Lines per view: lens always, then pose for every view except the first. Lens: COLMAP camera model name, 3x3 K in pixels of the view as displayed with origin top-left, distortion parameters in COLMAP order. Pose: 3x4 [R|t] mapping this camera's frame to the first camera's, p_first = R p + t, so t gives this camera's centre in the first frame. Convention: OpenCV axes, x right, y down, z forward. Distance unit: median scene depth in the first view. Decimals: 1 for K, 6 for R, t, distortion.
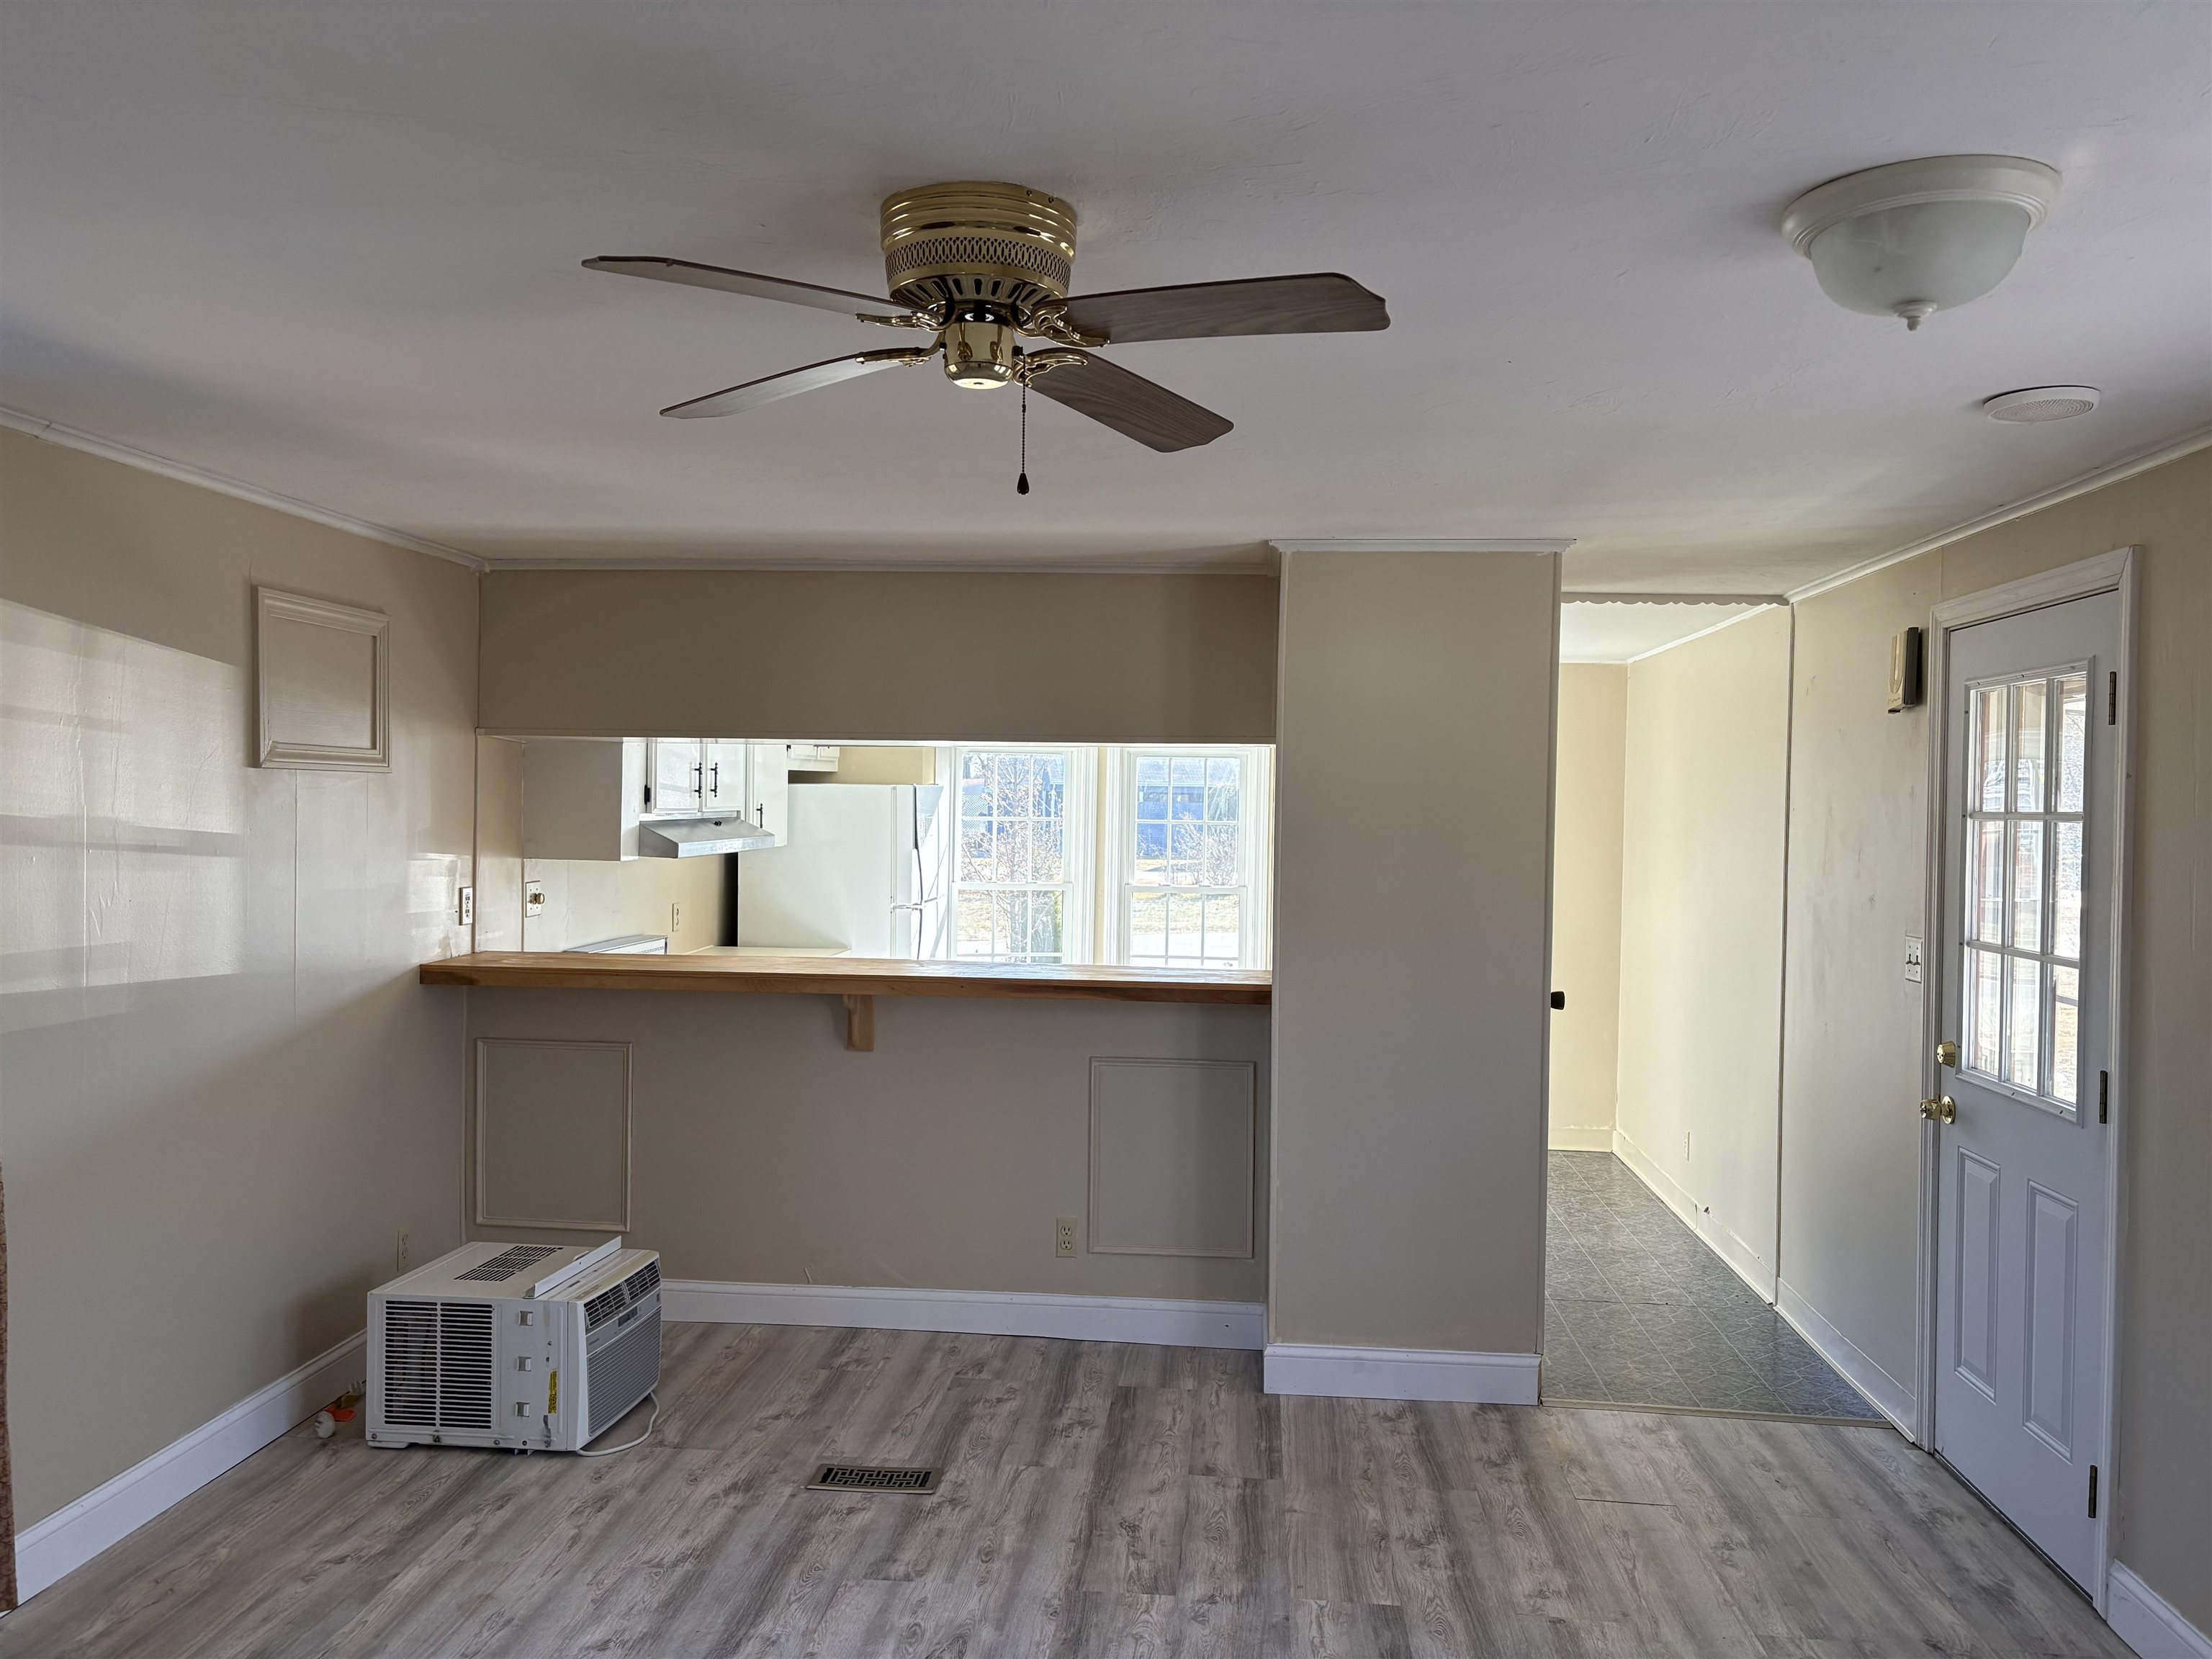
lens RADIAL K [[1663.3, 0, 1099.9], [0, 1663.3, 837.2], [0, 0, 1]] dist [0.048678, -0.049580]
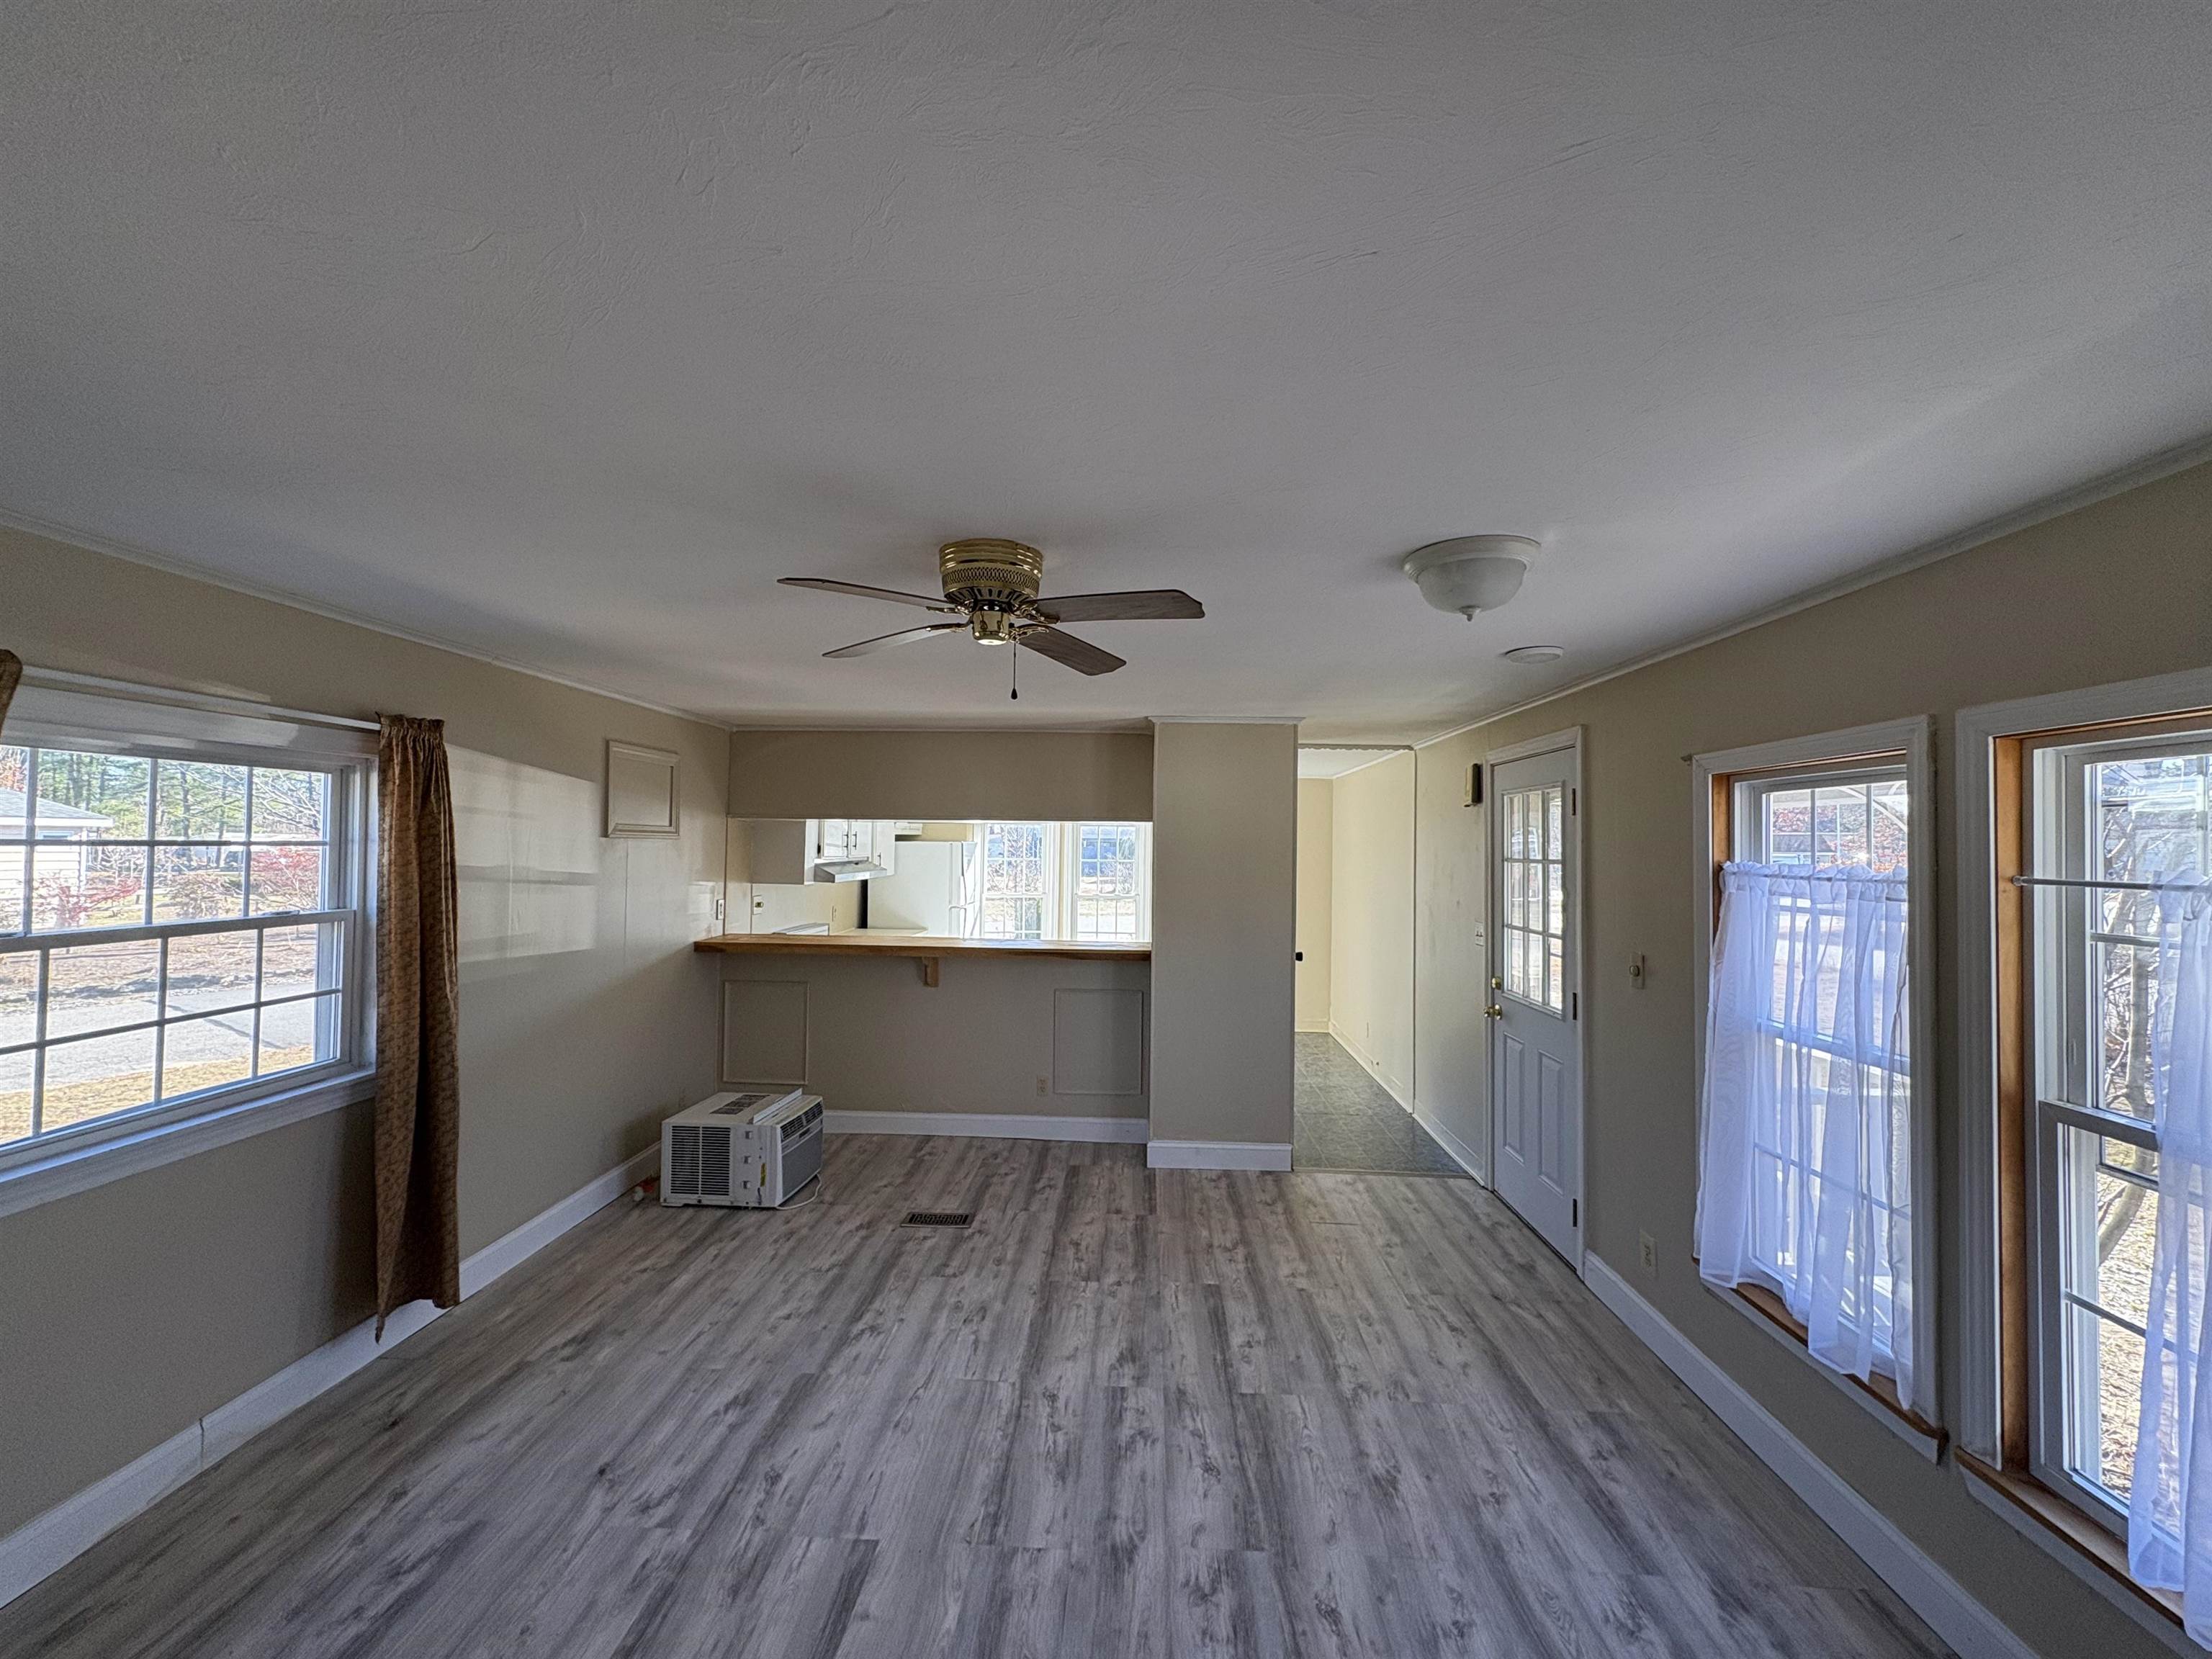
lens RADIAL K [[871.6, 0, 1103.8], [0, 871.6, 825.3], [0, 0, 1]] dist [-0.001247, 0.000096]
pose [[0.998956, -0.001324, 0.045667, 0.005354], [0.003332, 0.999030, -0.043917, -0.011013], [-0.045565, 0.044024, 0.997991, 0.008523]]
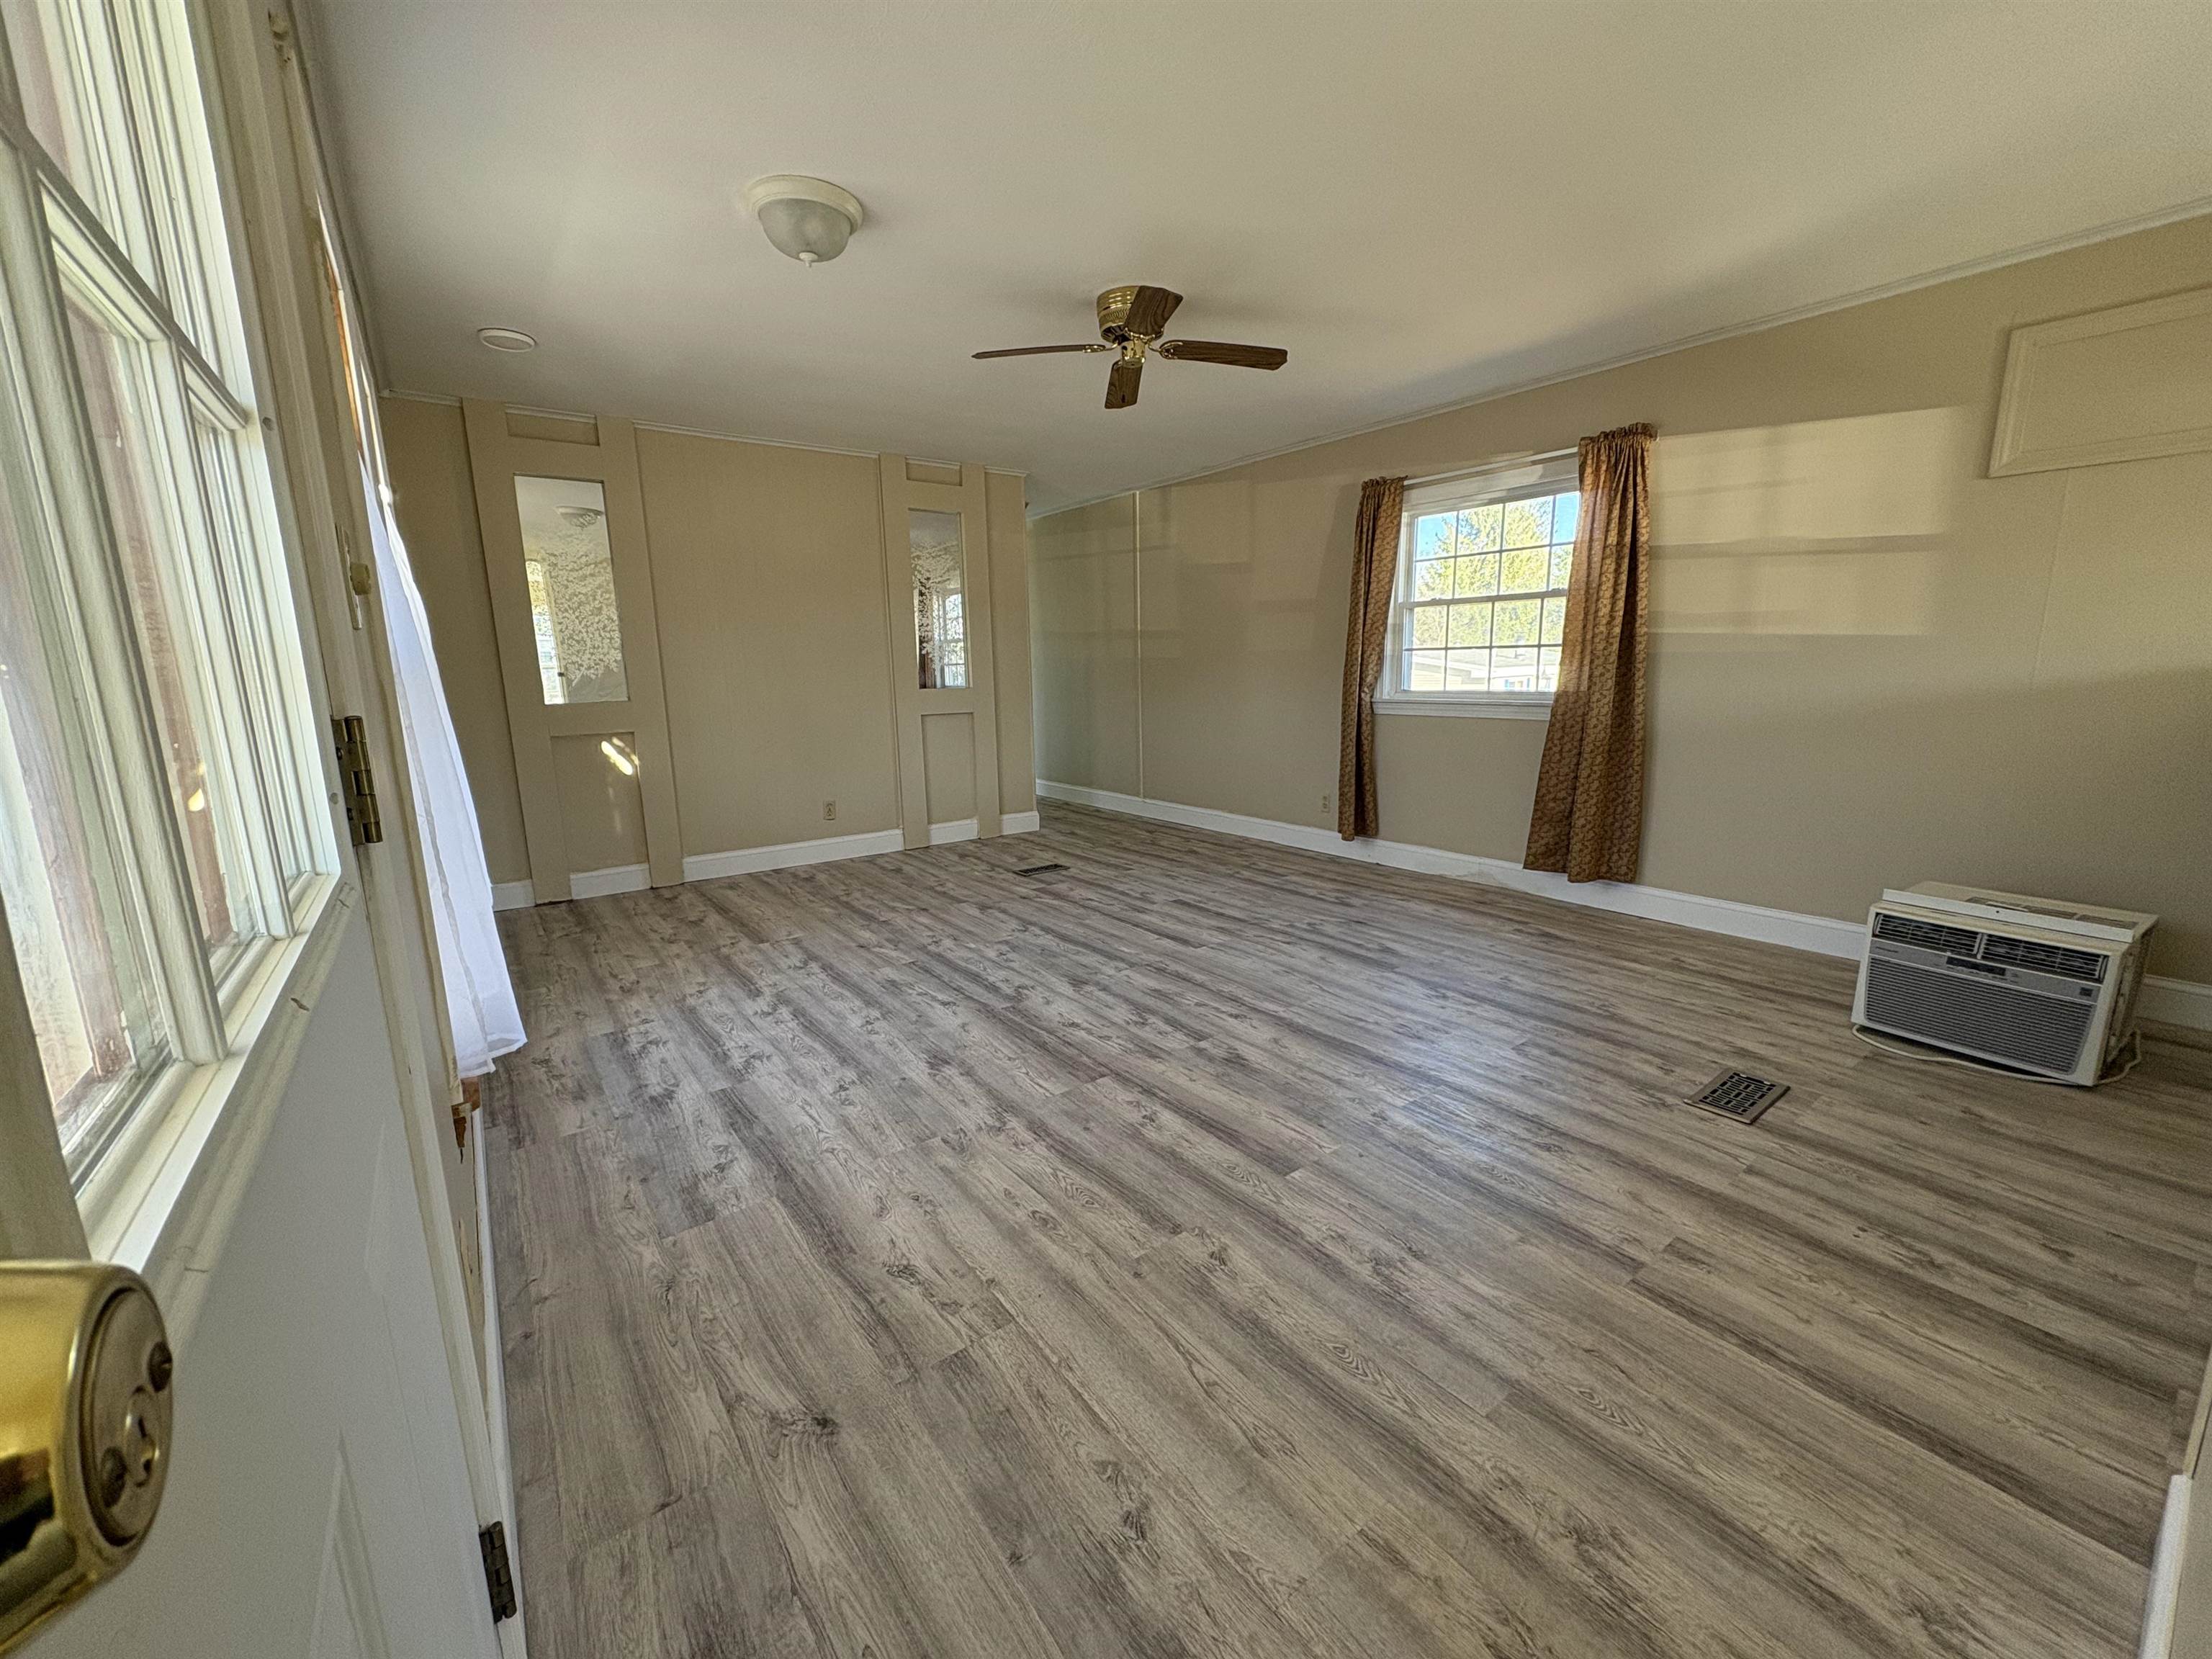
lens RADIAL K [[871.6, 0, 1117.5], [0, 871.6, 830.8], [0, 0, 1]] dist [-0.001247, 0.000096]
pose [[-0.735153, 0.127691, -0.665767, 0.534363], [-0.005025, 0.981046, 0.193709, 0.109157], [0.677883, 0.145751, -0.720577, 1.139638]]
